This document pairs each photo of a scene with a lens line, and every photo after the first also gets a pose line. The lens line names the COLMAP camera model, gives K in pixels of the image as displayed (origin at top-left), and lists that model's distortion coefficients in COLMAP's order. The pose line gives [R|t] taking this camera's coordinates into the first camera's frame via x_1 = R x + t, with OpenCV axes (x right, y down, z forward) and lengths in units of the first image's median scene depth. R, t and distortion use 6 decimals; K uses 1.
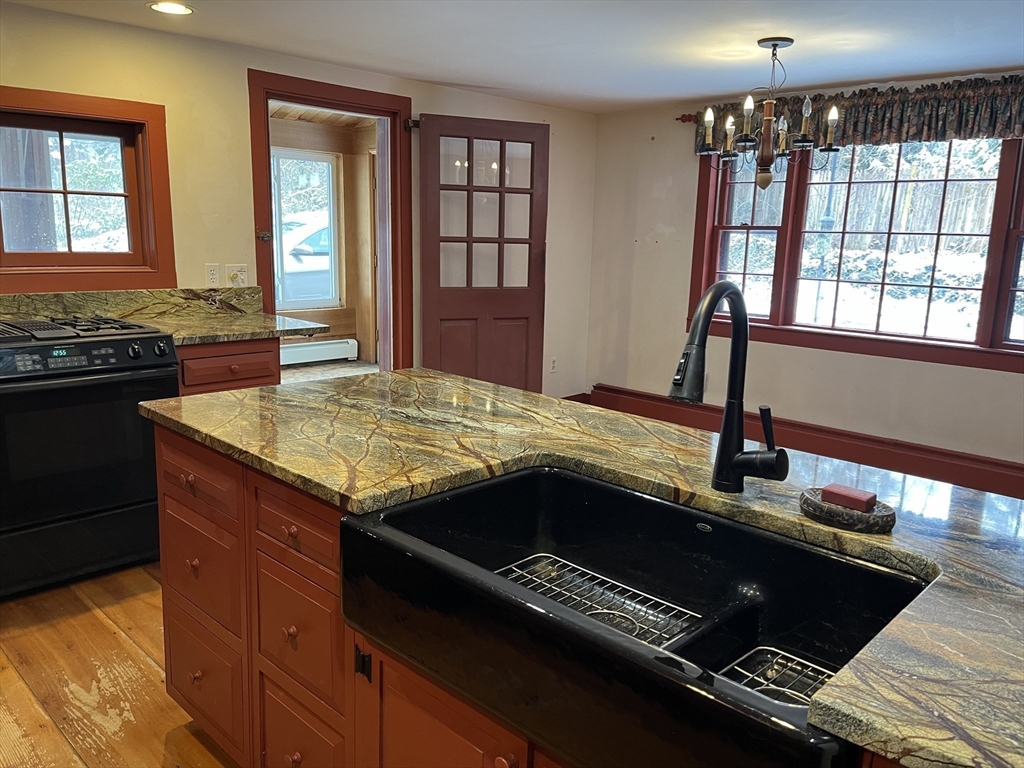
lens RADIAL K [[774.0, 0, 511.9], [0, 774.0, 384.8], [0, 0, 1]] dist [0.074405, -0.101548]
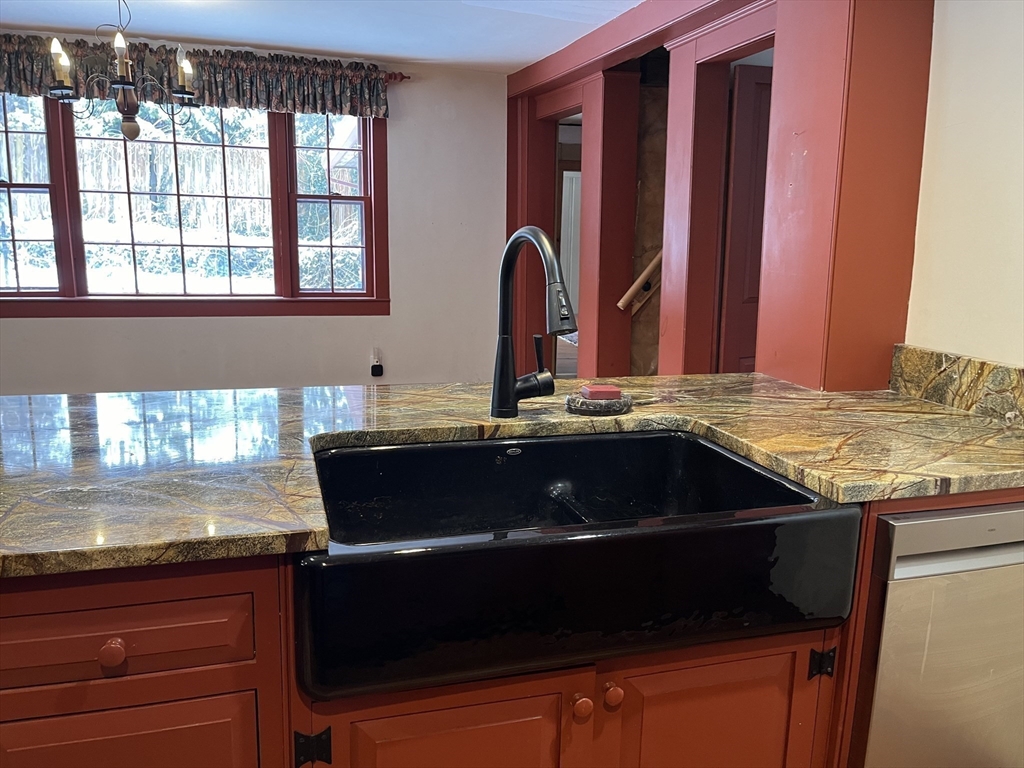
lens RADIAL K [[774.0, 0, 515.7], [0, 774.0, 386.9], [0, 0, 1]] dist [0.074405, -0.101548]
pose [[0.492102, -0.192717, 0.848938, -0.242723], [0.156815, 0.978860, 0.131311, -0.018929], [-0.856297, 0.068508, 0.511920, 0.153181]]
